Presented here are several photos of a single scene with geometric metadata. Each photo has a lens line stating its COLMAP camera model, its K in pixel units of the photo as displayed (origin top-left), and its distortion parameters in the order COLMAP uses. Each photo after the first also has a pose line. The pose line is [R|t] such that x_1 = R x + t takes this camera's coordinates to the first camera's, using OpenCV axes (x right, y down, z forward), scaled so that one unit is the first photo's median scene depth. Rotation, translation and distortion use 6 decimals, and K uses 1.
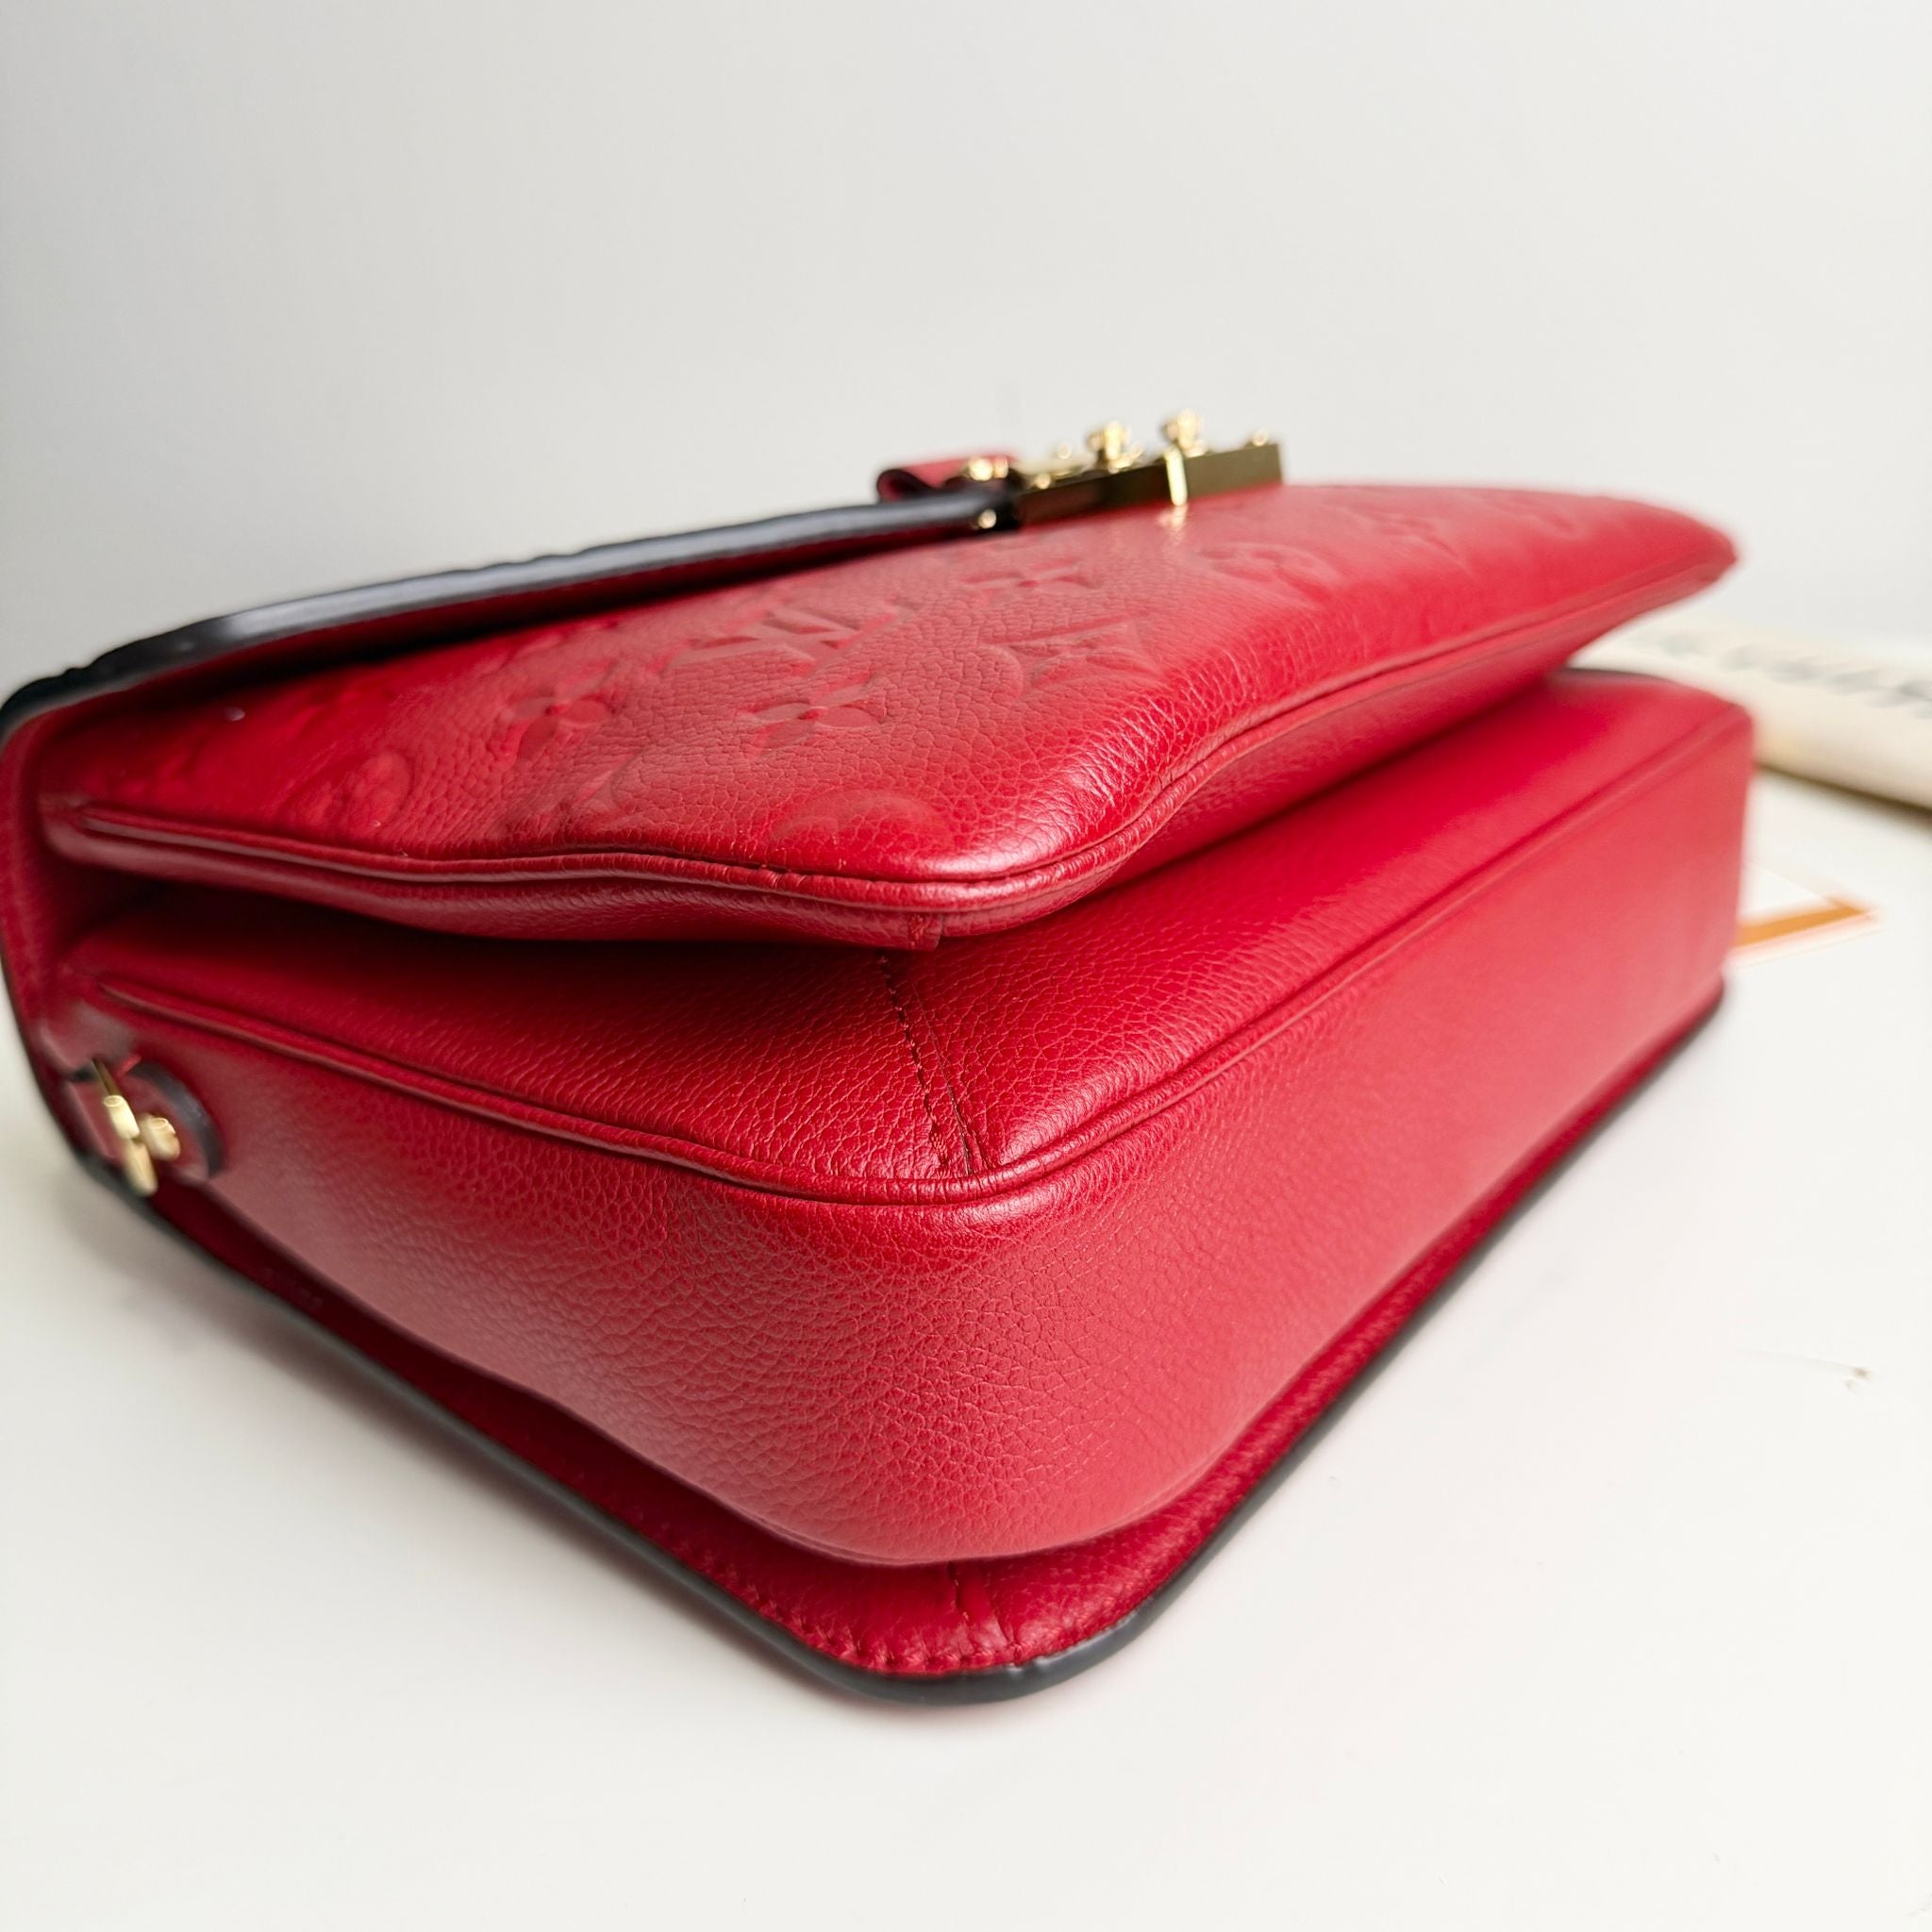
lens RADIAL K [[1791.1, 0, 965.9], [0, 1791.1, 1105.5], [0, 0, 1]] dist [0.103543, 0.006717]
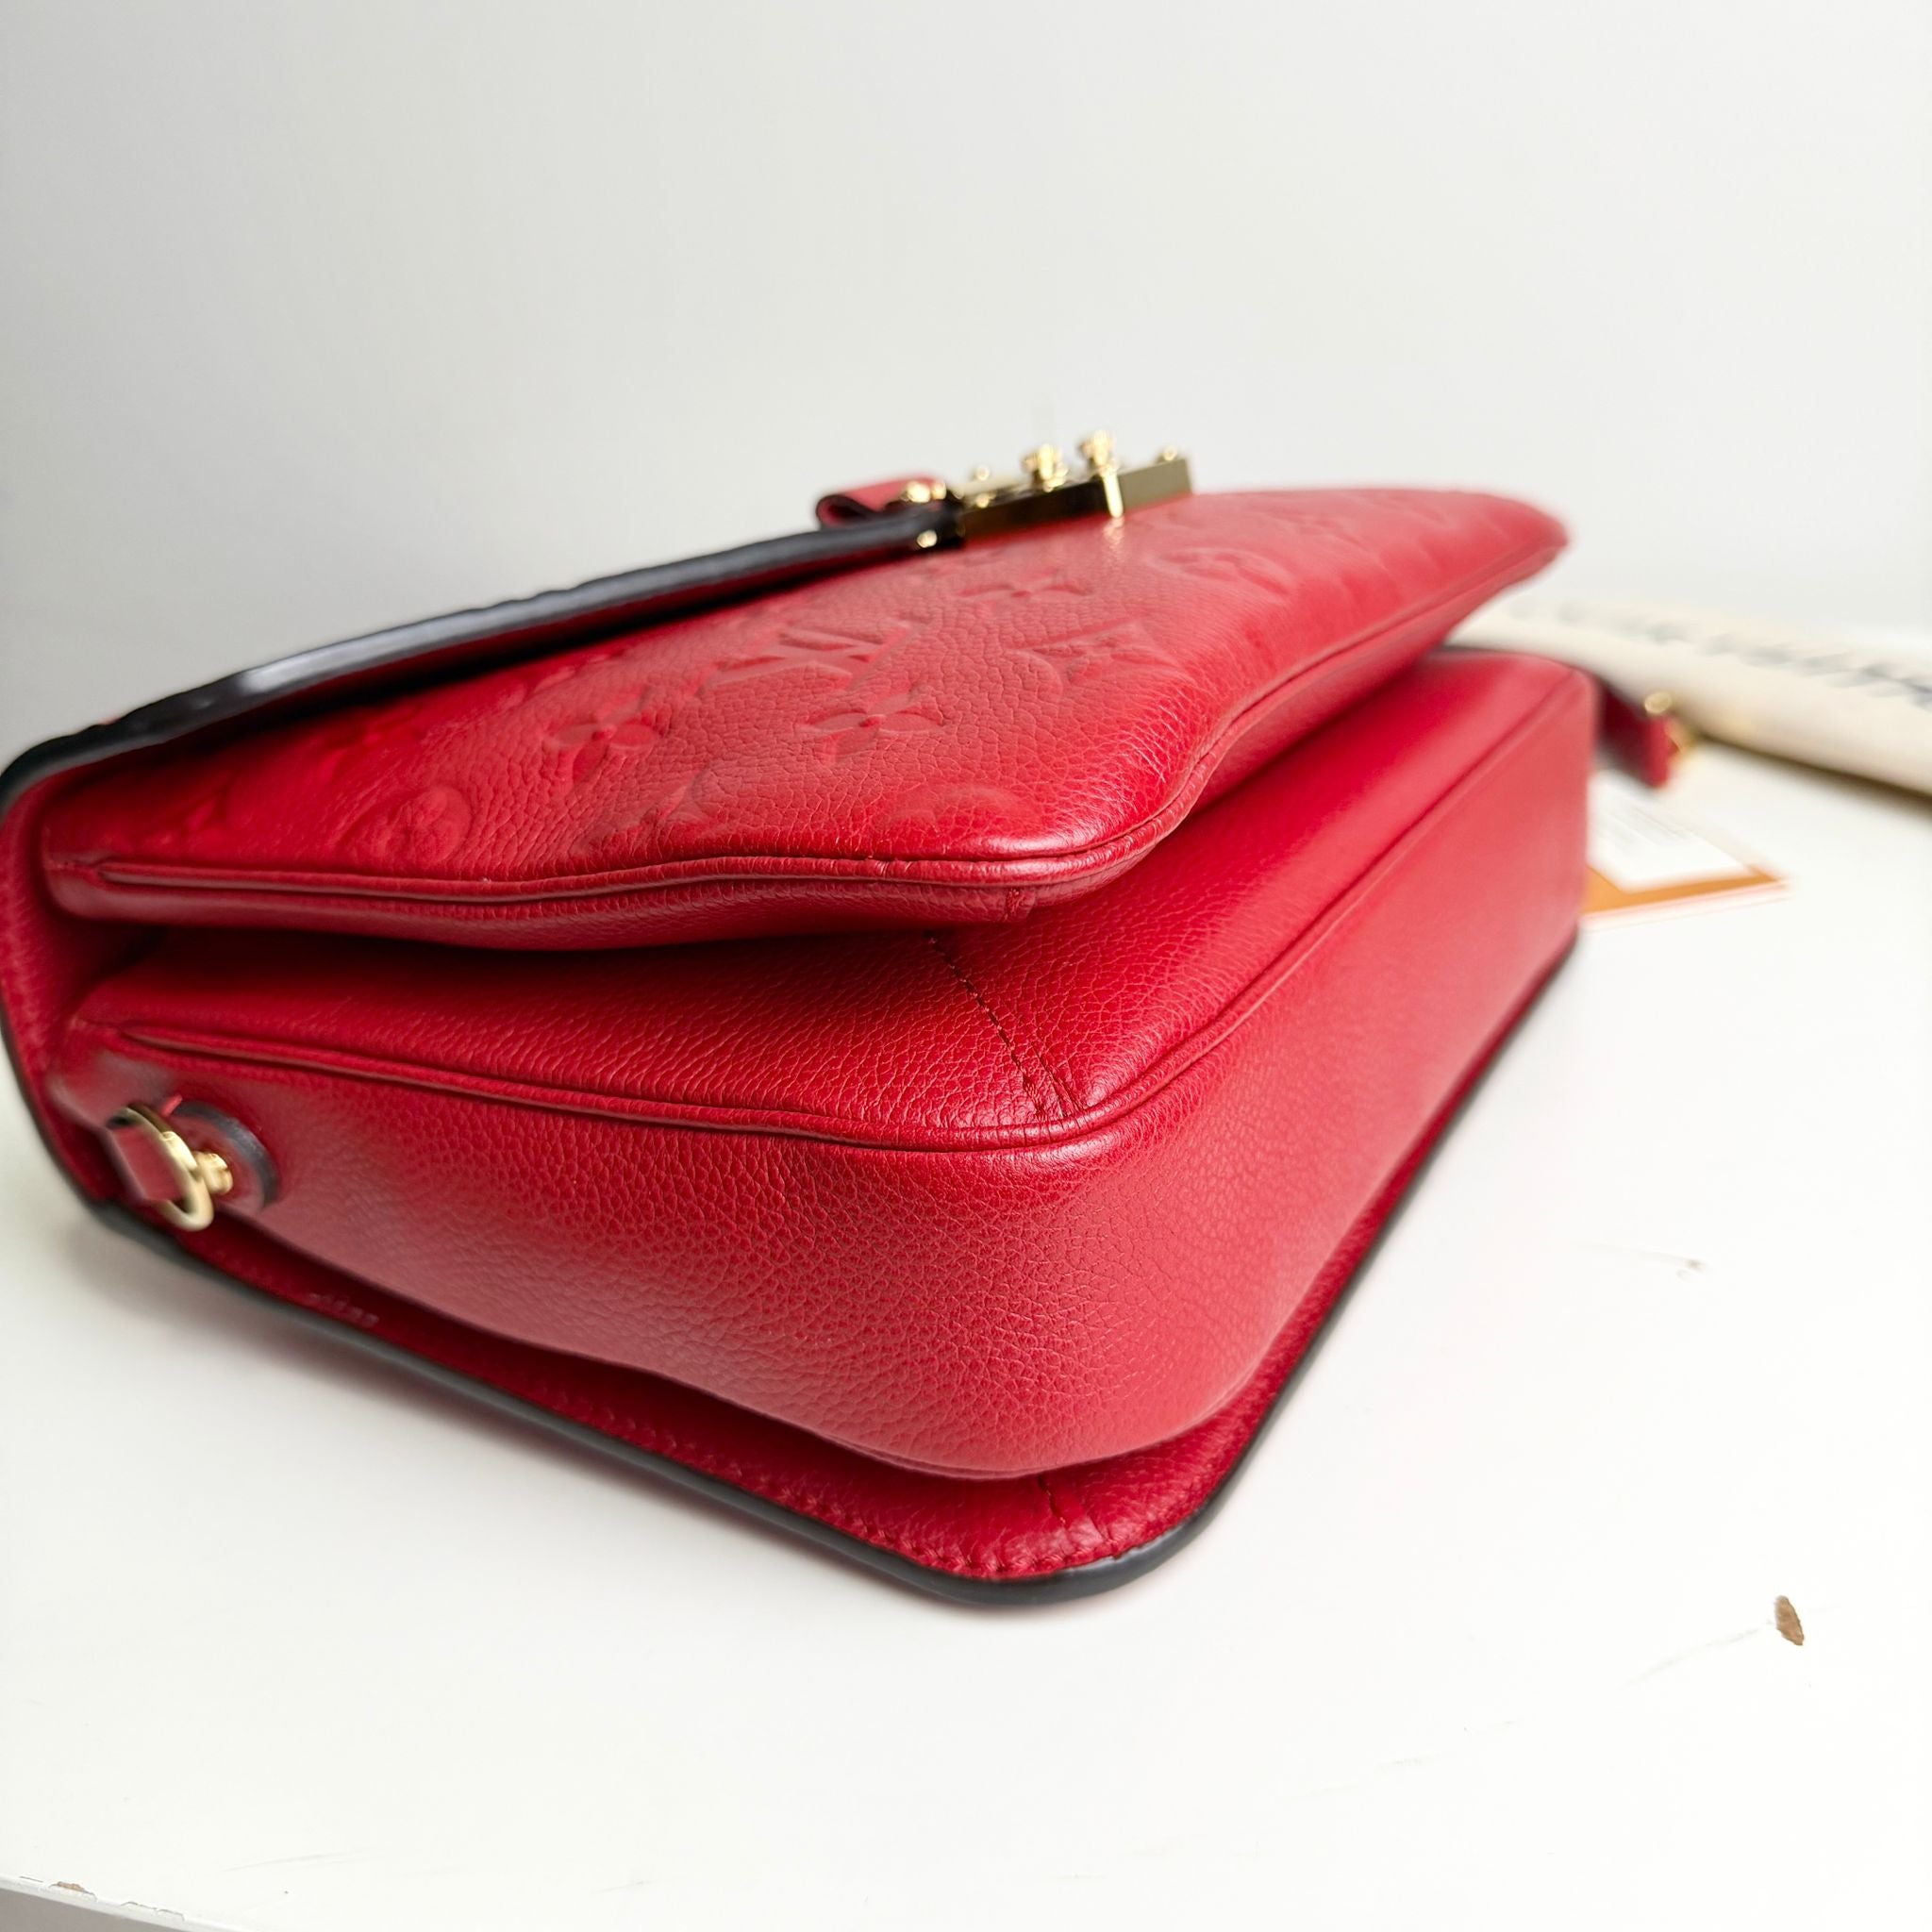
lens RADIAL K [[1791.1, 0, 965.9], [0, 1791.1, 1105.5], [0, 0, 1]] dist [0.103543, 0.006717]
pose [[0.988142, -0.090309, 0.124178, -0.174557], [0.091129, 0.995839, -0.000929, 0.023334], [-0.123578, 0.012234, 0.992259, -0.098927]]
